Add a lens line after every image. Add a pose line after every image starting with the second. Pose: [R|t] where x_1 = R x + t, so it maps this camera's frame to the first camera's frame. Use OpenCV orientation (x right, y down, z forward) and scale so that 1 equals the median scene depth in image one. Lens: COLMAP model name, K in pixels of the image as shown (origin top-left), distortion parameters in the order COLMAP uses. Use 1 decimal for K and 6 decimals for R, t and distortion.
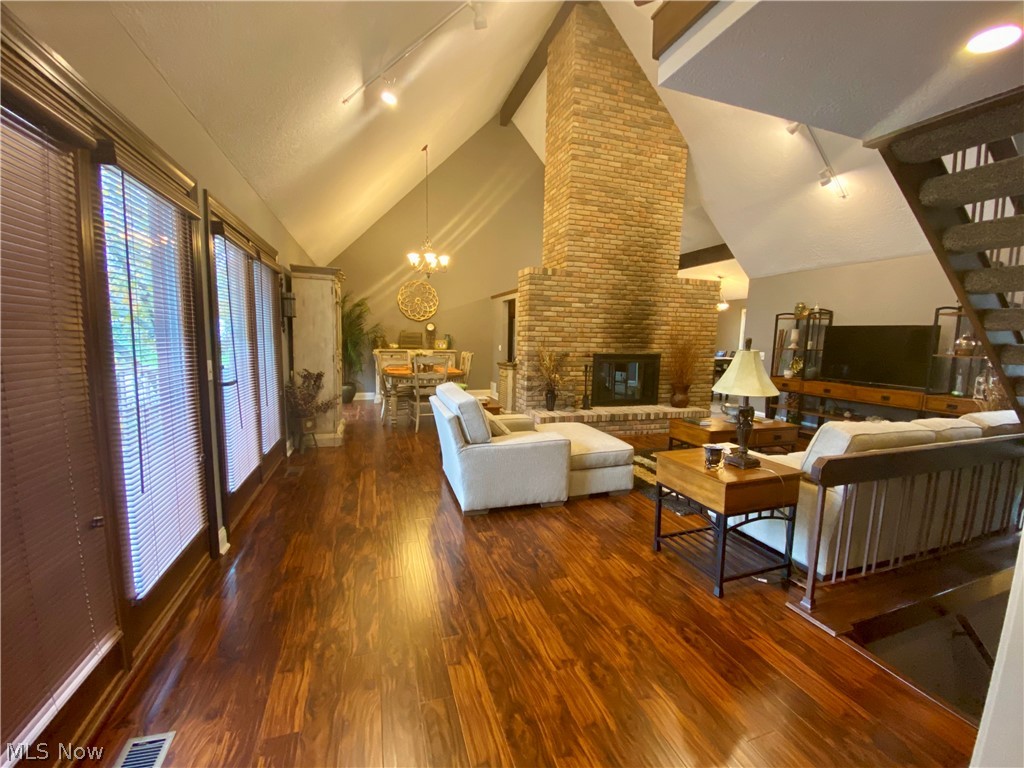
lens RADIAL K [[415.8, 0, 512.3], [0, 415.8, 383.5], [0, 0, 1]] dist [-0.005027, -0.005218]
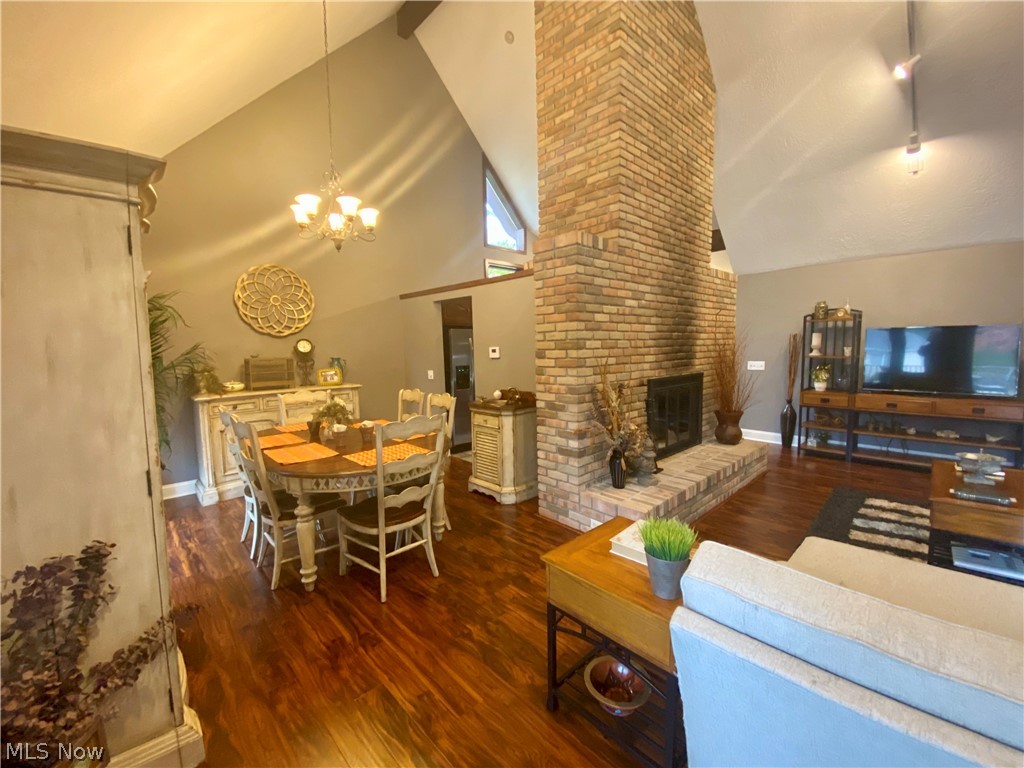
lens RADIAL K [[415.8, 0, 513.3], [0, 415.8, 384.3], [0, 0, 1]] dist [-0.005027, -0.005218]
pose [[0.902618, -0.078938, 0.423143, -0.260358], [0.087883, 0.996129, -0.001637, -0.083271], [-0.421376, 0.038664, 0.906062, 0.520198]]
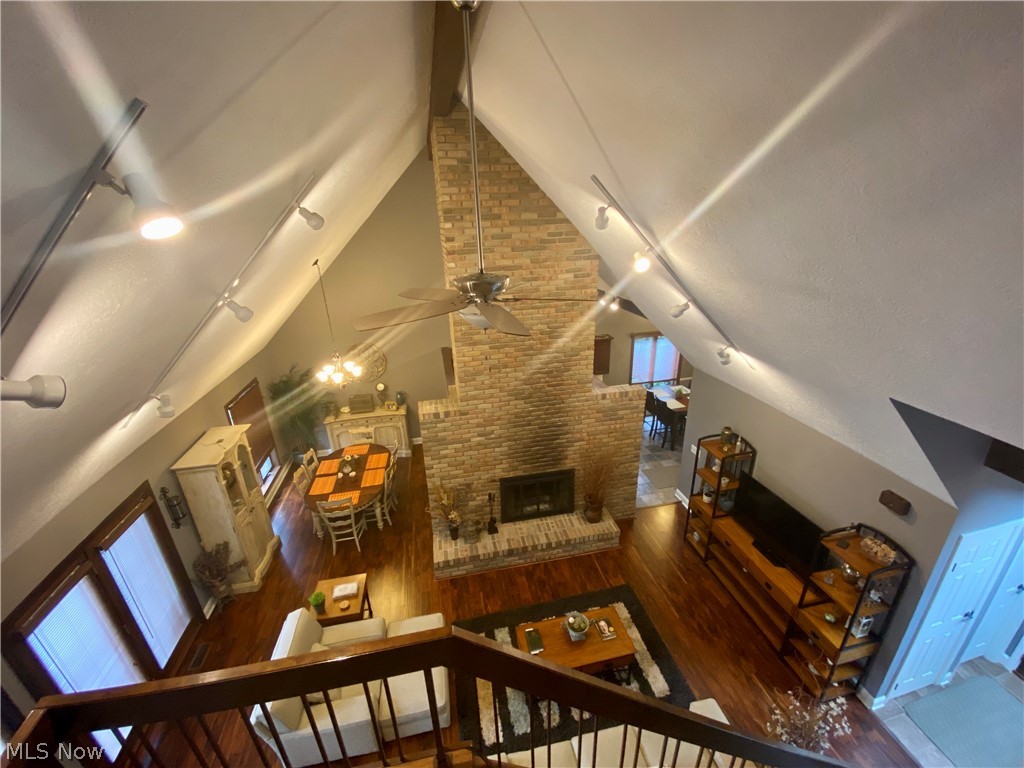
lens RADIAL K [[415.8, 0, 515.3], [0, 415.8, 379.2], [0, 0, 1]] dist [-0.005027, -0.005218]
pose [[0.992293, -0.009952, -0.123511, 0.364213], [0.040000, 0.969132, 0.243275, -0.553443], [0.117277, -0.246341, 0.962062, 0.101746]]
